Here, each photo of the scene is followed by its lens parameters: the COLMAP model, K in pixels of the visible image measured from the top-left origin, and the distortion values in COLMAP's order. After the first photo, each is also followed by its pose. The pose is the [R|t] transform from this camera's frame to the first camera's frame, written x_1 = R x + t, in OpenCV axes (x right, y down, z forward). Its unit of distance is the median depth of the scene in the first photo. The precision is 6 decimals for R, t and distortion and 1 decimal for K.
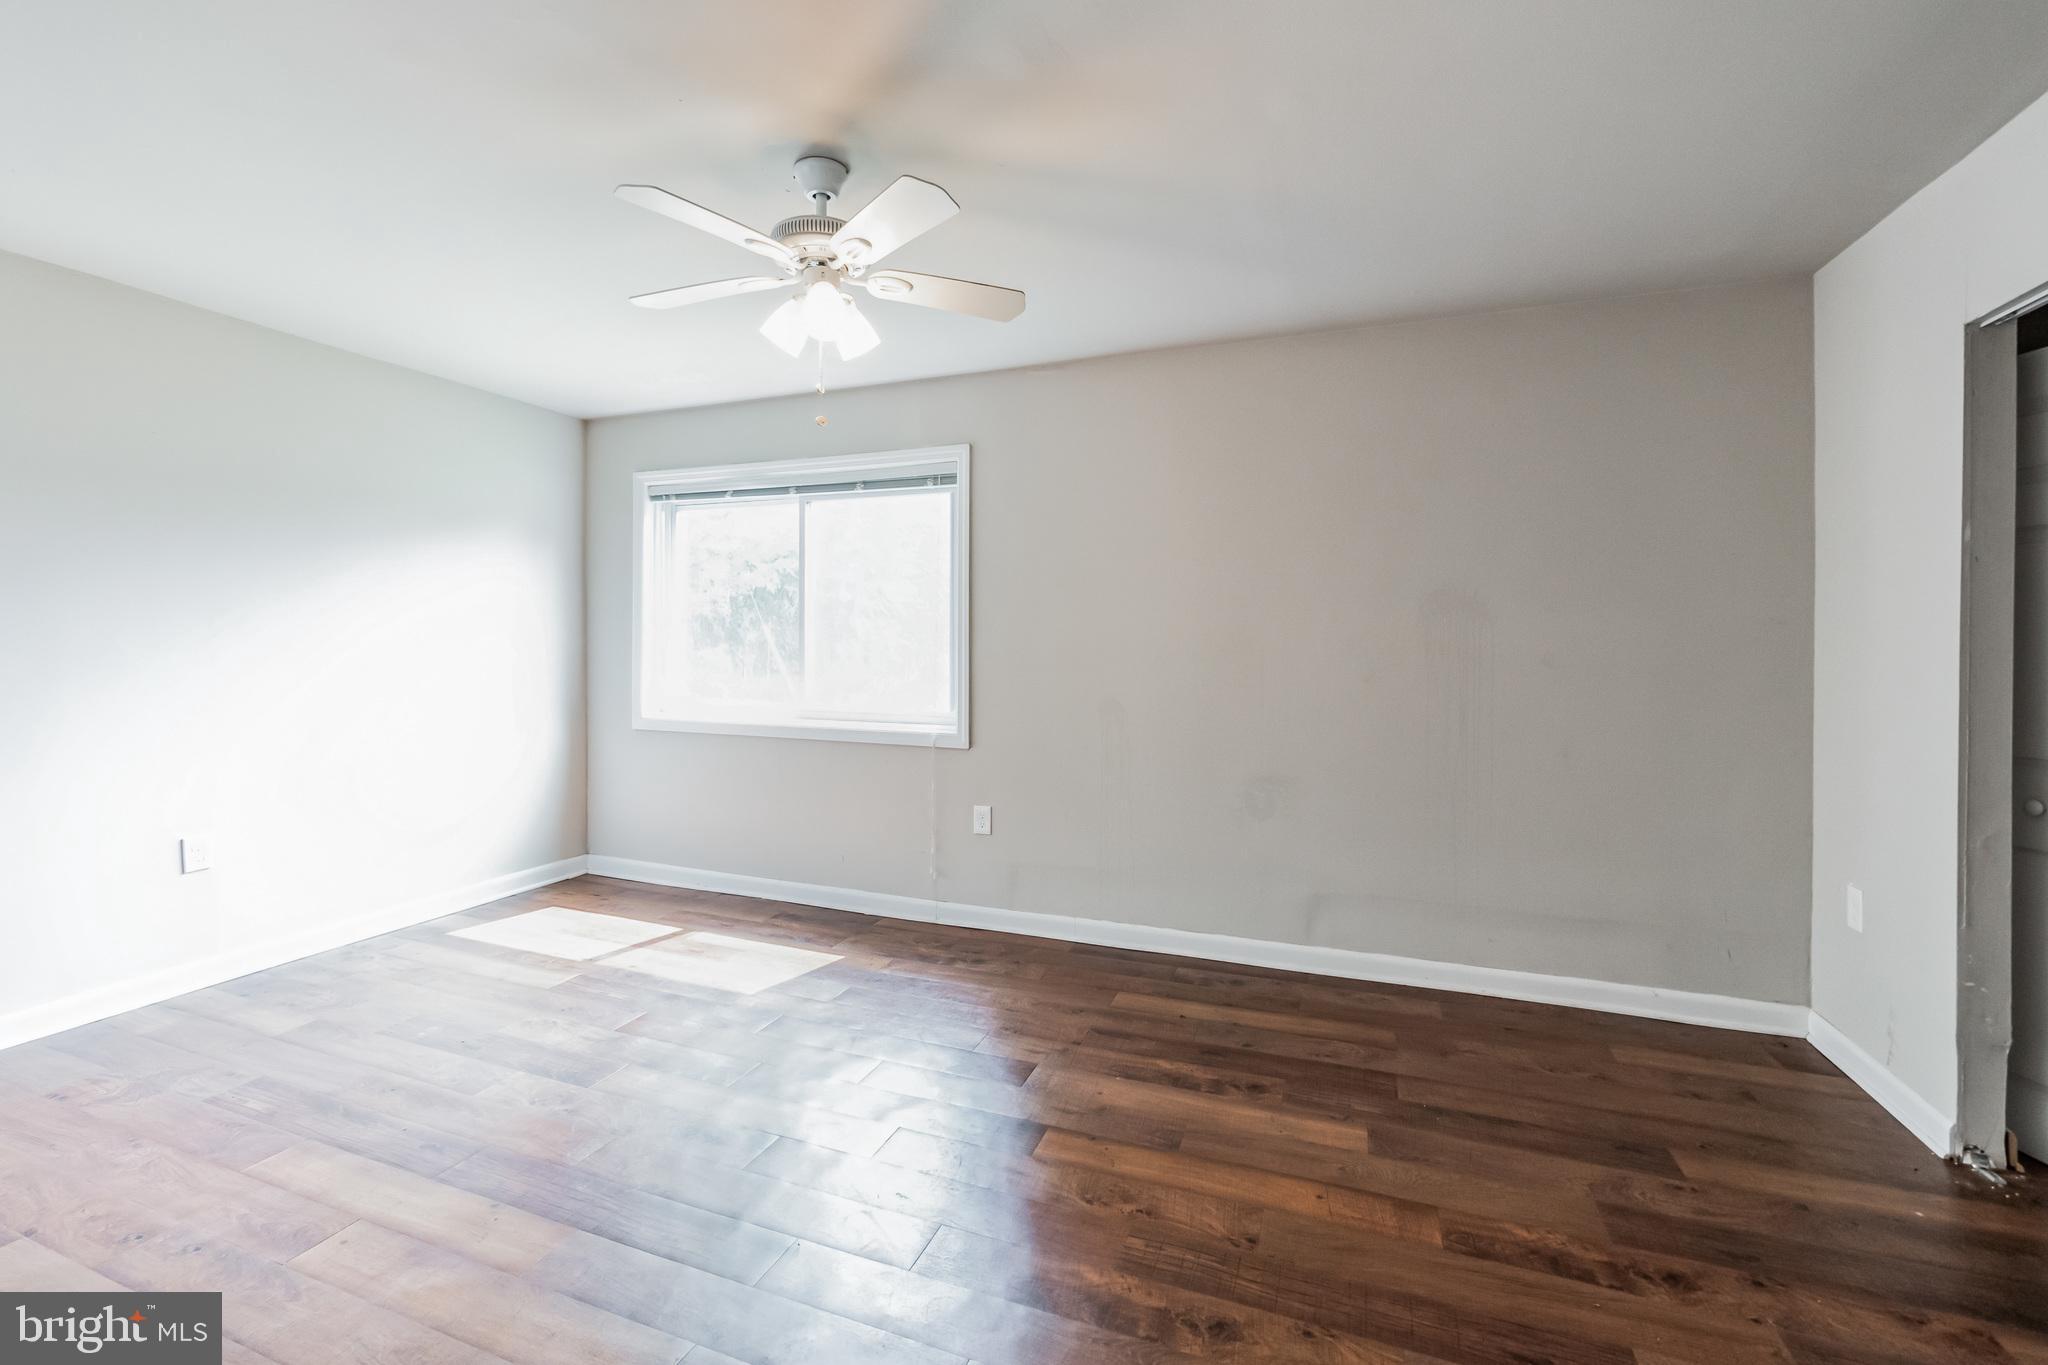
lens RADIAL K [[875.8, 0, 1009.2], [0, 875.8, 664.6], [0, 0, 1]] dist [-0.002710, -0.000428]
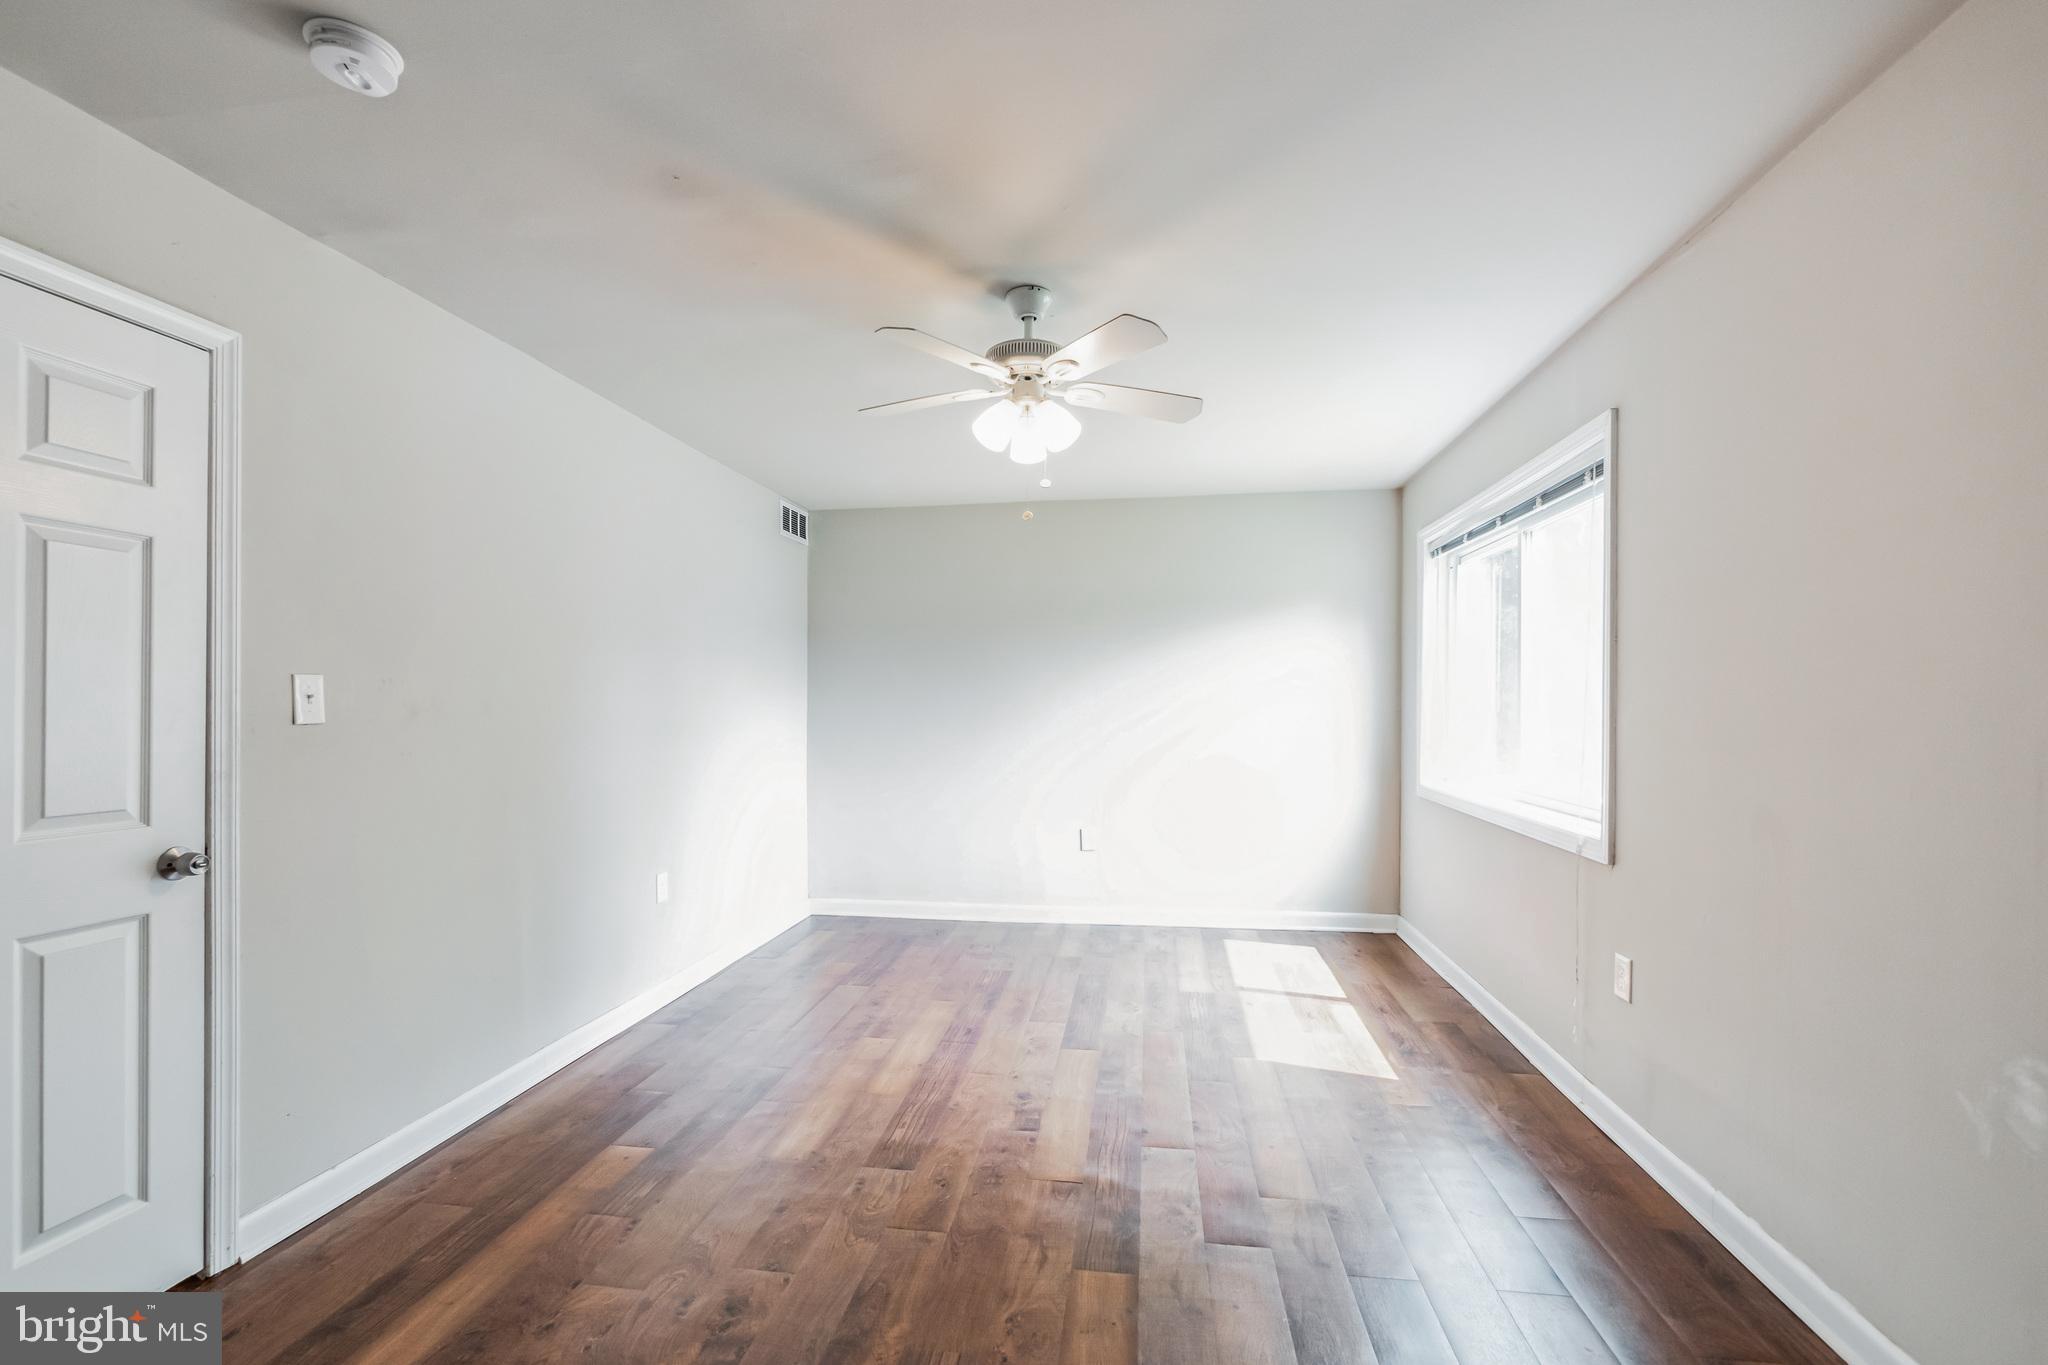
lens RADIAL K [[892.0, 0, 1027.0], [0, 892.0, 721.6], [0, 0, 1]] dist [-0.002135, -0.000166]
pose [[0.225537, 0.012501, -0.974154, 0.614882], [-0.020055, 0.999765, 0.008187, -0.011760], [0.974028, 0.017691, 0.225735, 0.491792]]
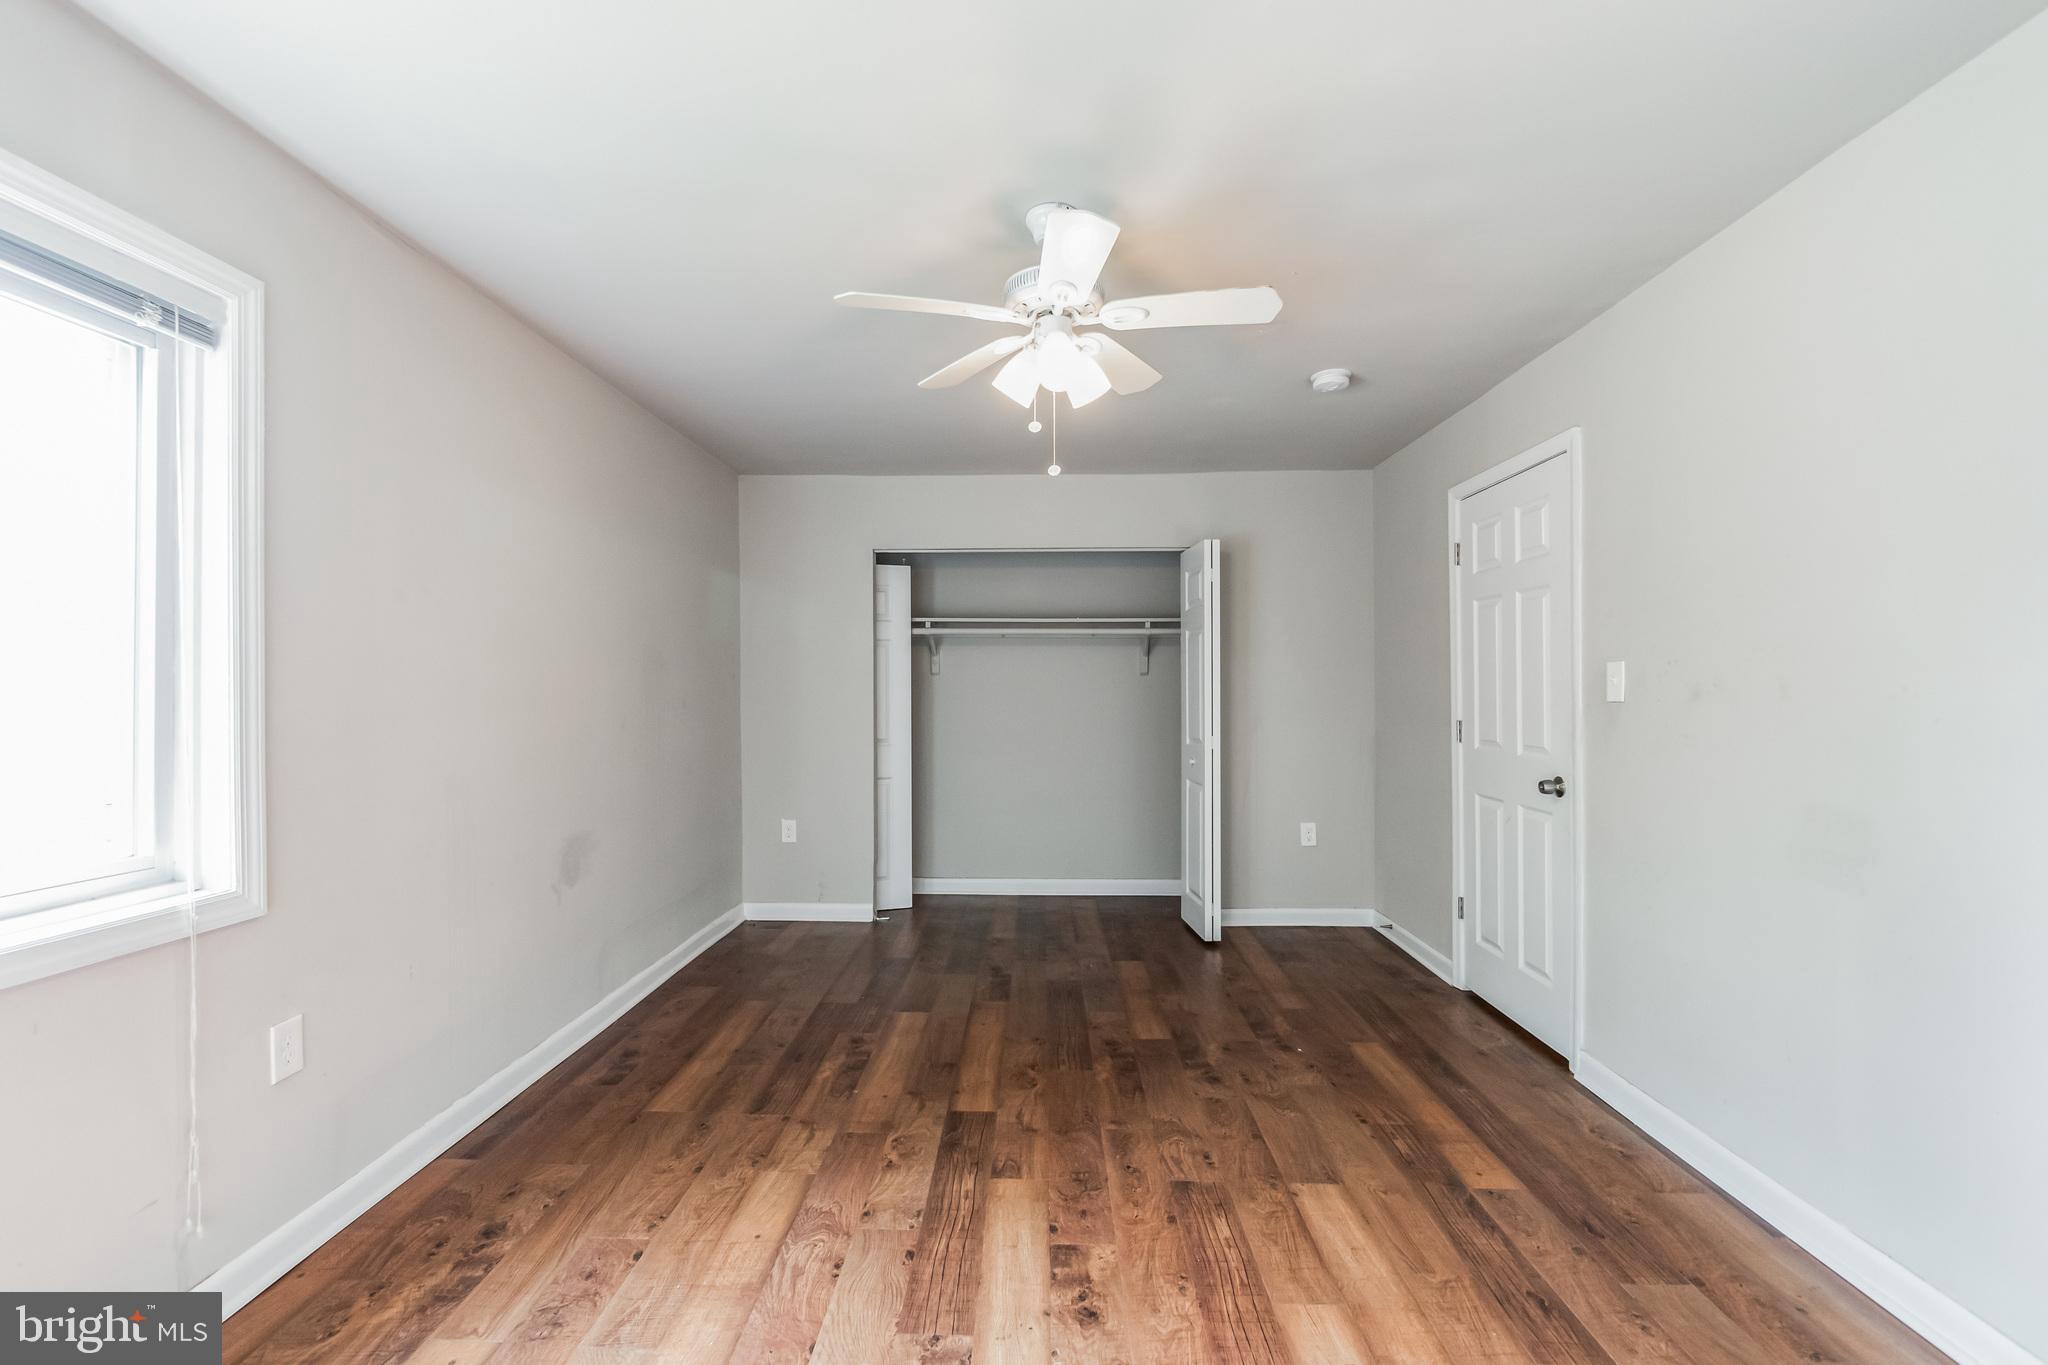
lens RADIAL K [[859.2, 0, 1024.0], [0, 859.2, 682.5], [0, 0, 1]] dist [0.000965, 0.000201]
pose [[-0.335493, 0.004784, 0.942031, -0.755098], [0.021927, 0.999756, 0.002731, -0.027318], [-0.941788, 0.021572, -0.335516, 0.908995]]
